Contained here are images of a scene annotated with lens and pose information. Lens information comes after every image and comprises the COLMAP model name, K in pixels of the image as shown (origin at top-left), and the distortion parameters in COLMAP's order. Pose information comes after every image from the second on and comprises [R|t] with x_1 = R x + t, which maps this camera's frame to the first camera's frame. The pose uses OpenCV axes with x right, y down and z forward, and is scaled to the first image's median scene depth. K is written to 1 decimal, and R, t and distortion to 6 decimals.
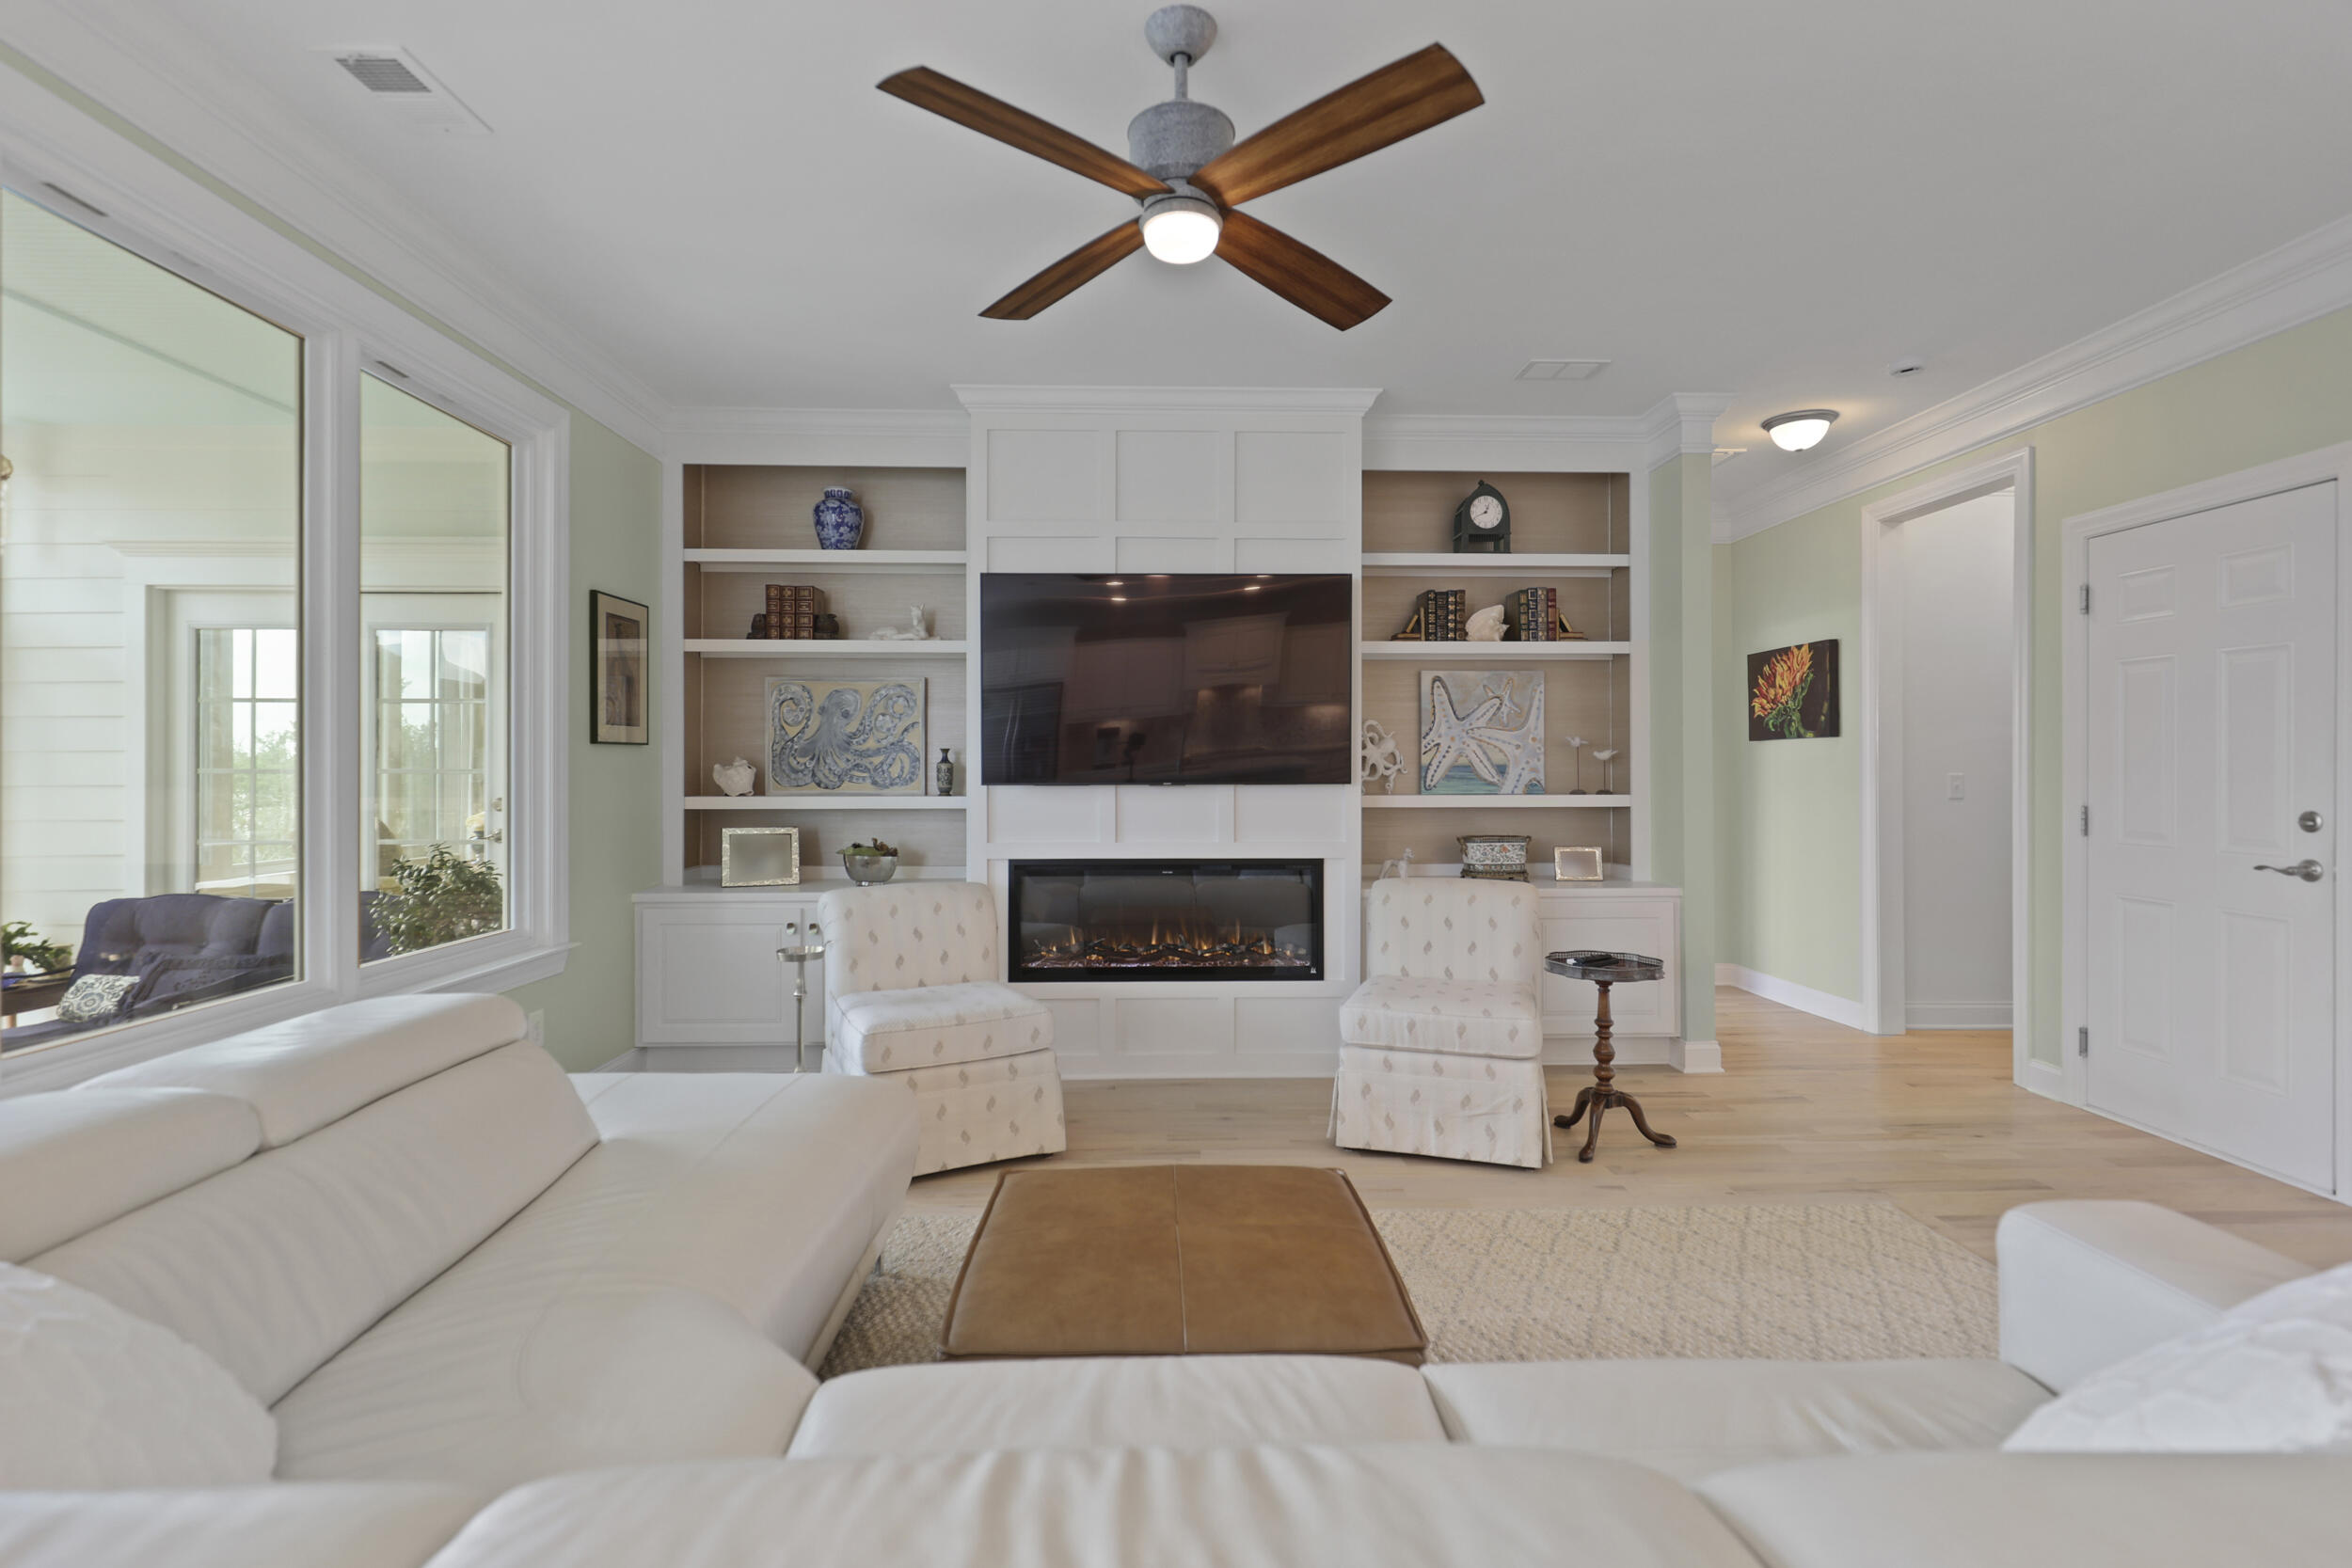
lens RADIAL K [[1081.1, 0, 1171.7], [0, 1081.1, 769.4], [0, 0, 1]] dist [0.000932, 0.000022]
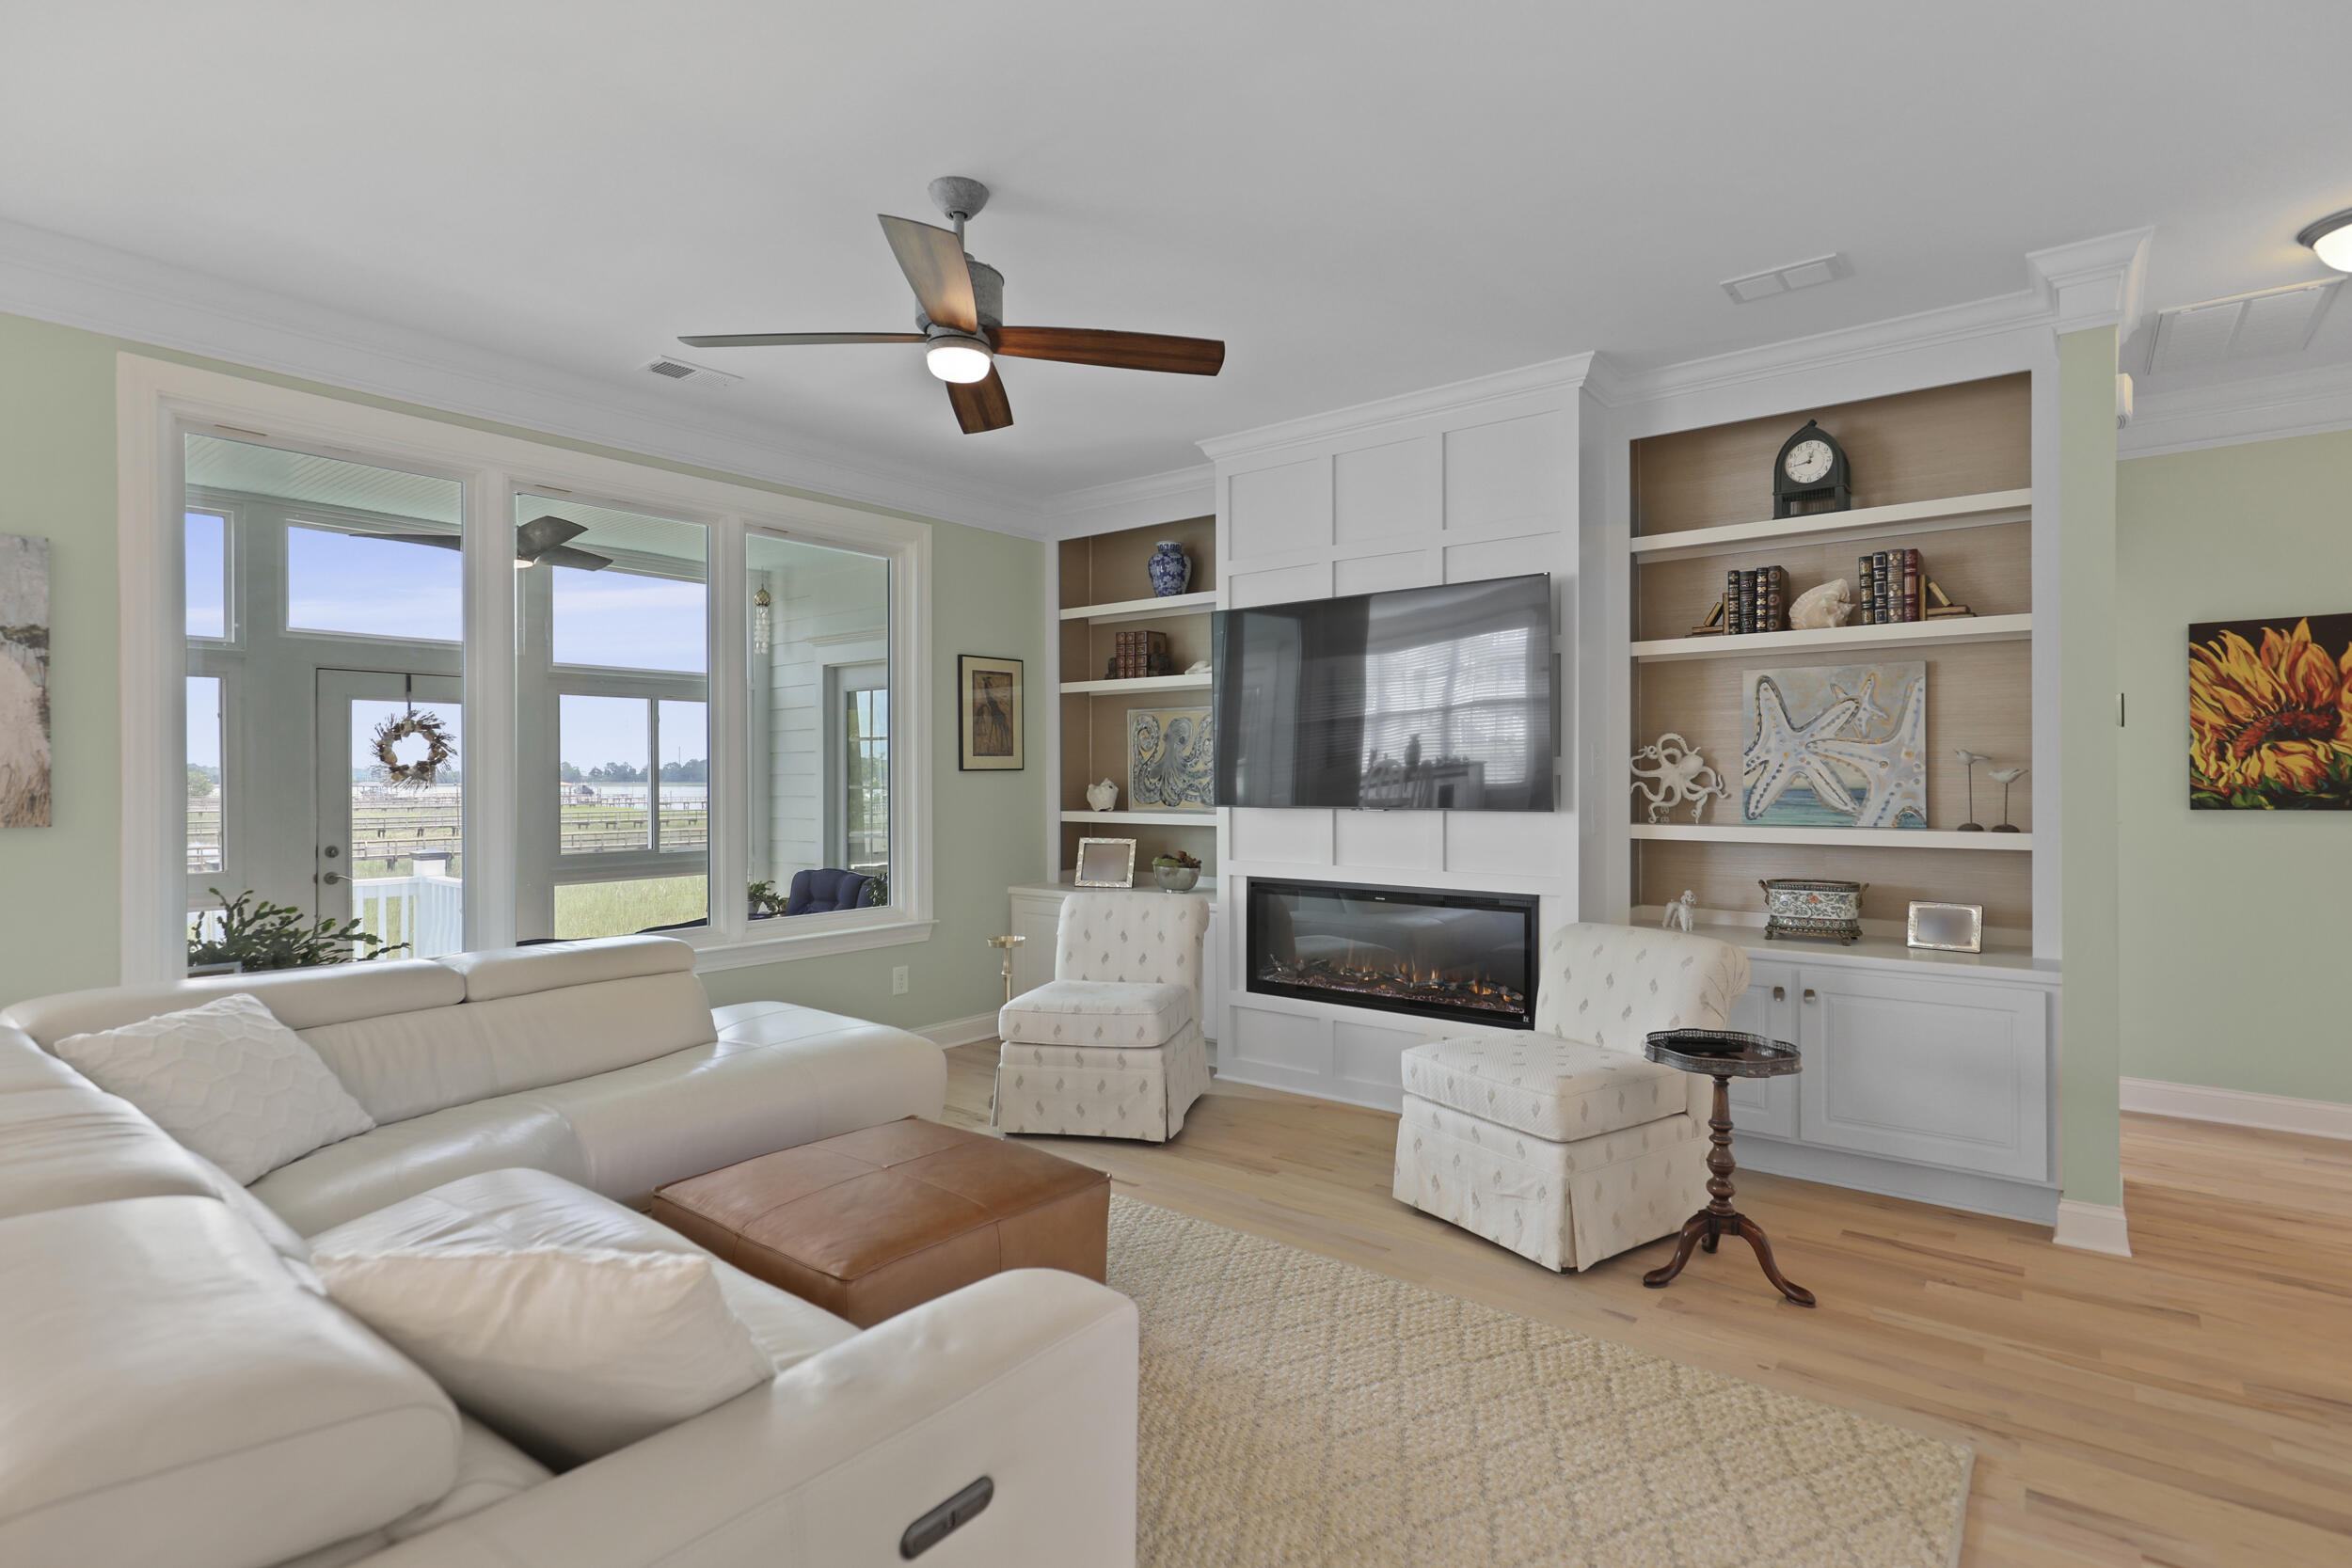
lens RADIAL K [[1143.6, 0, 1174.6], [0, 1143.6, 778.4], [0, 0, 1]] dist [-0.002627, 0.000562]
pose [[0.766922, 0.000332, -0.641740, 0.506522], [0.002889, 0.999988, 0.003971, -0.017567], [0.641733, -0.004900, 0.766912, 0.088203]]
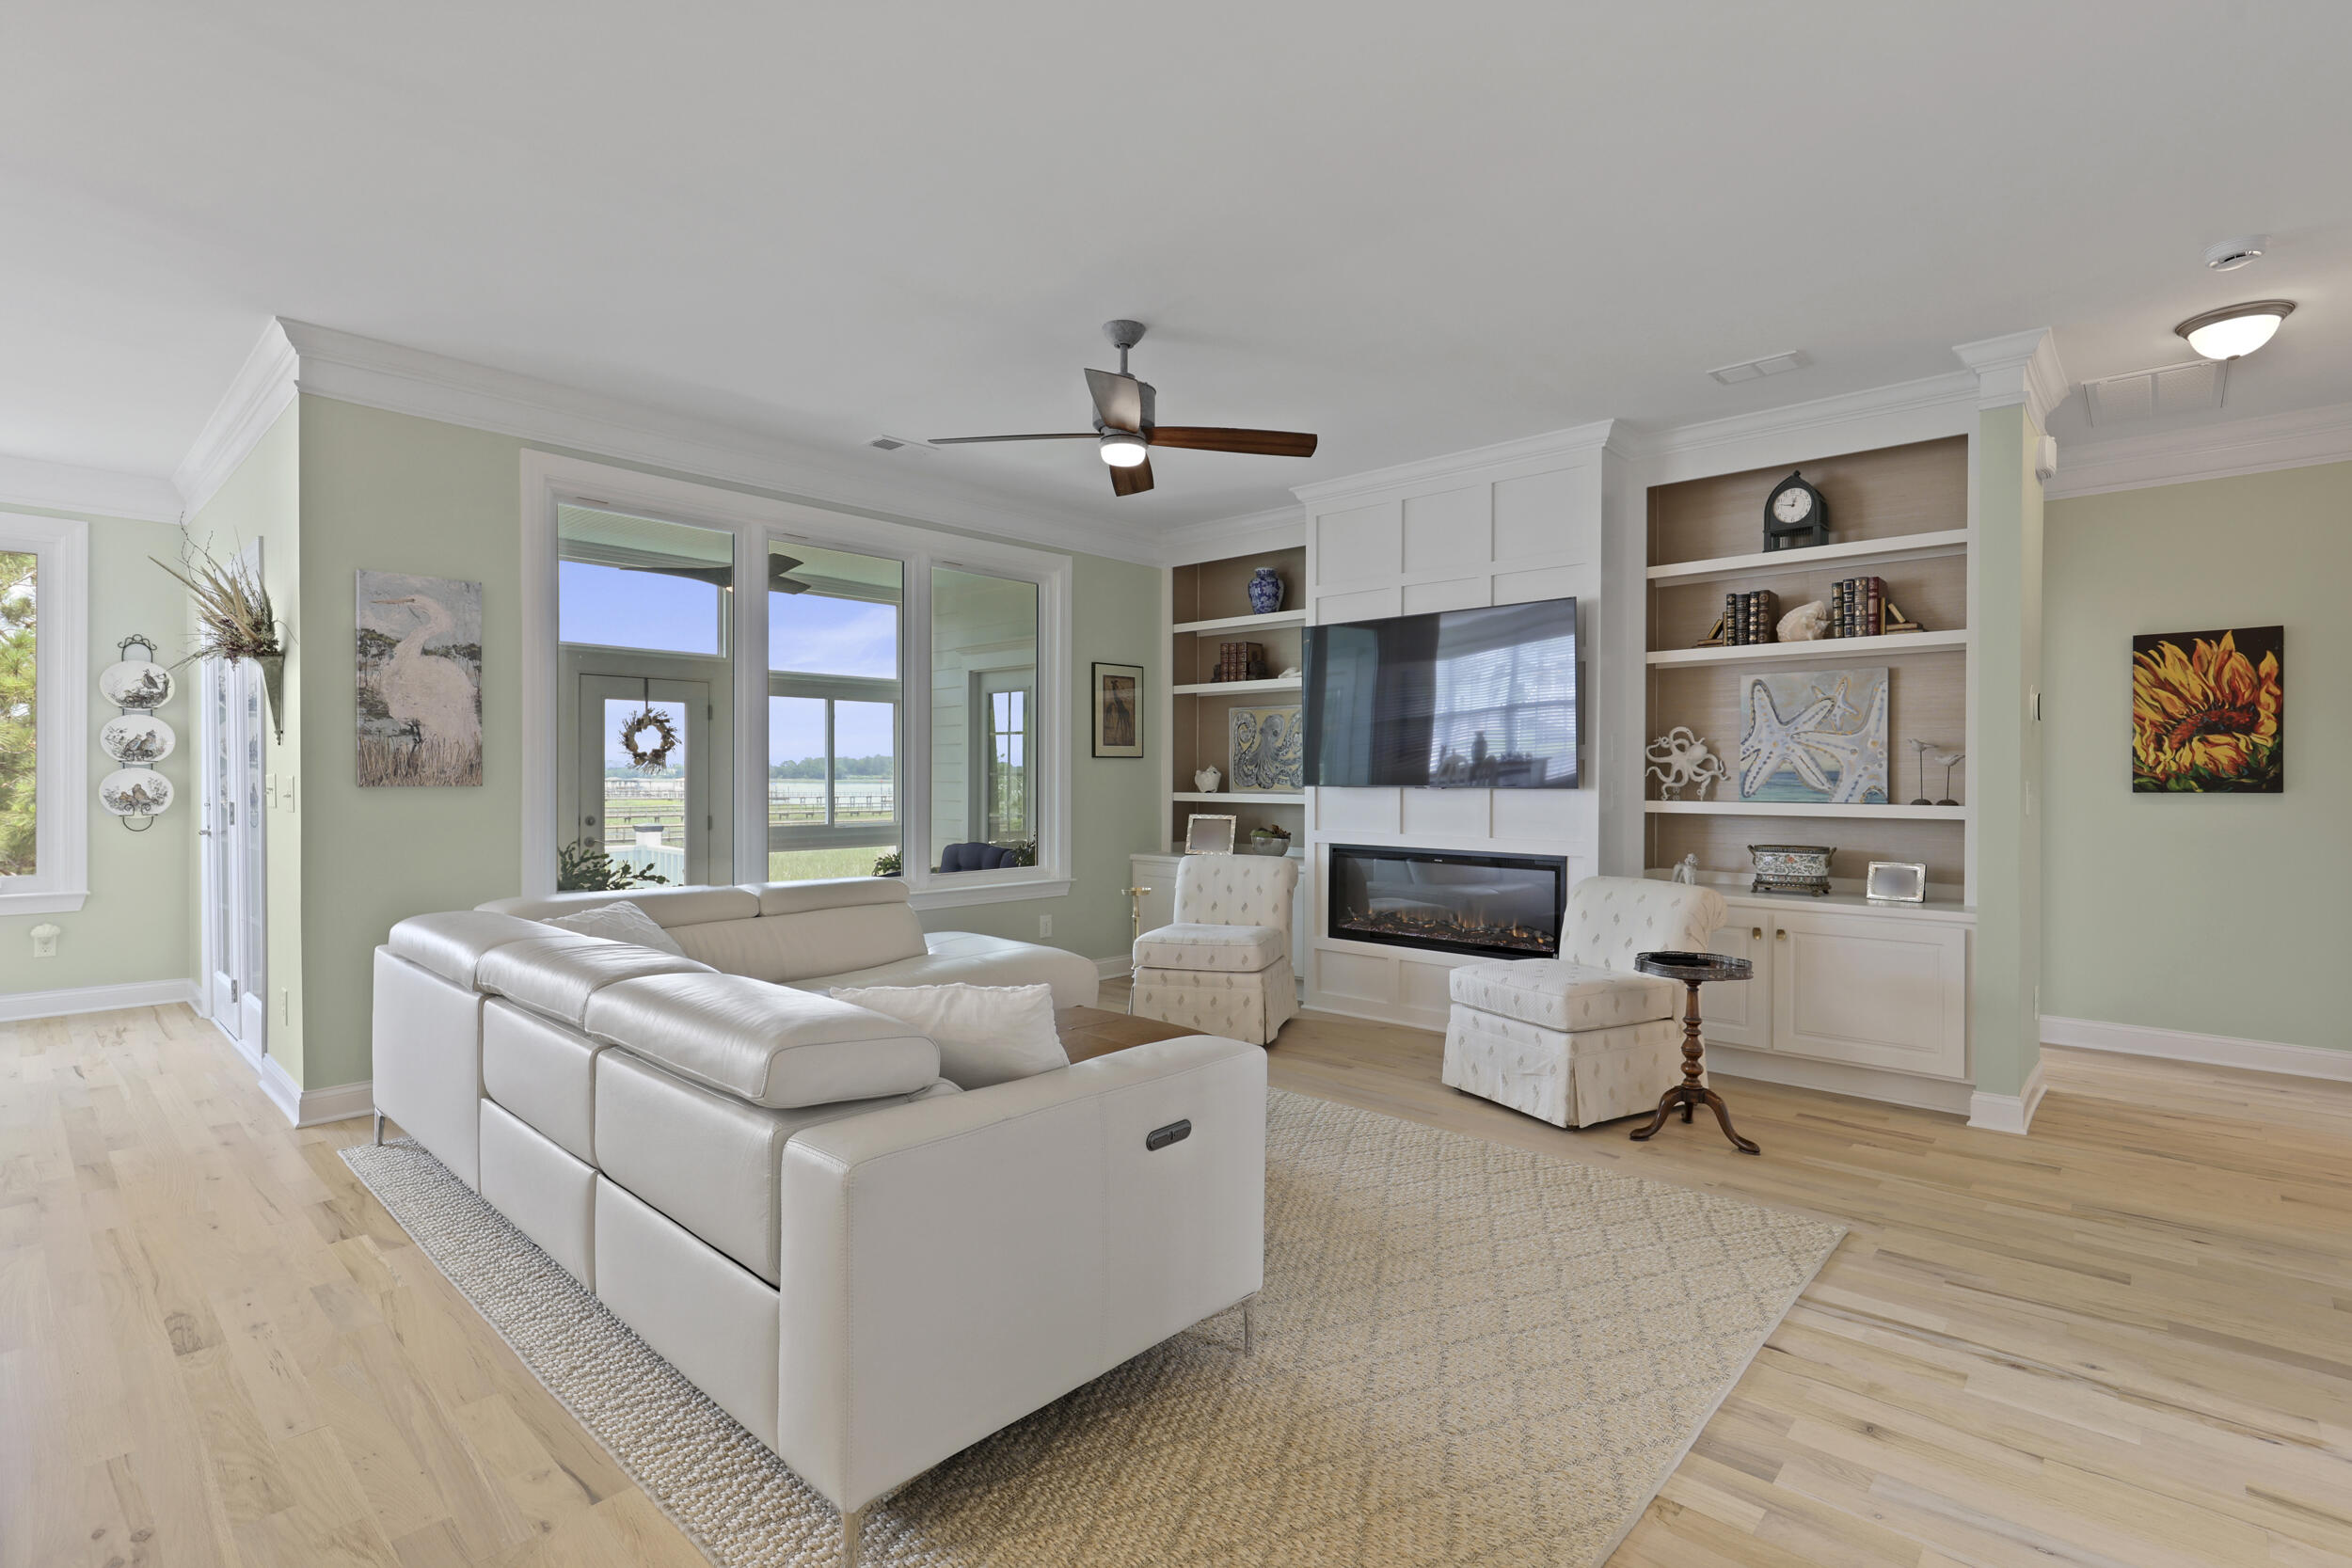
lens RADIAL K [[1095.3, 0, 1173.6], [0, 1095.3, 783.5], [0, 0, 1]] dist [-0.002535, 0.000585]
pose [[0.715875, 0.008663, -0.698175, 0.623620], [-0.003379, 0.999954, 0.008943, -0.000218], [0.698220, -0.004043, 0.715871, -0.076370]]
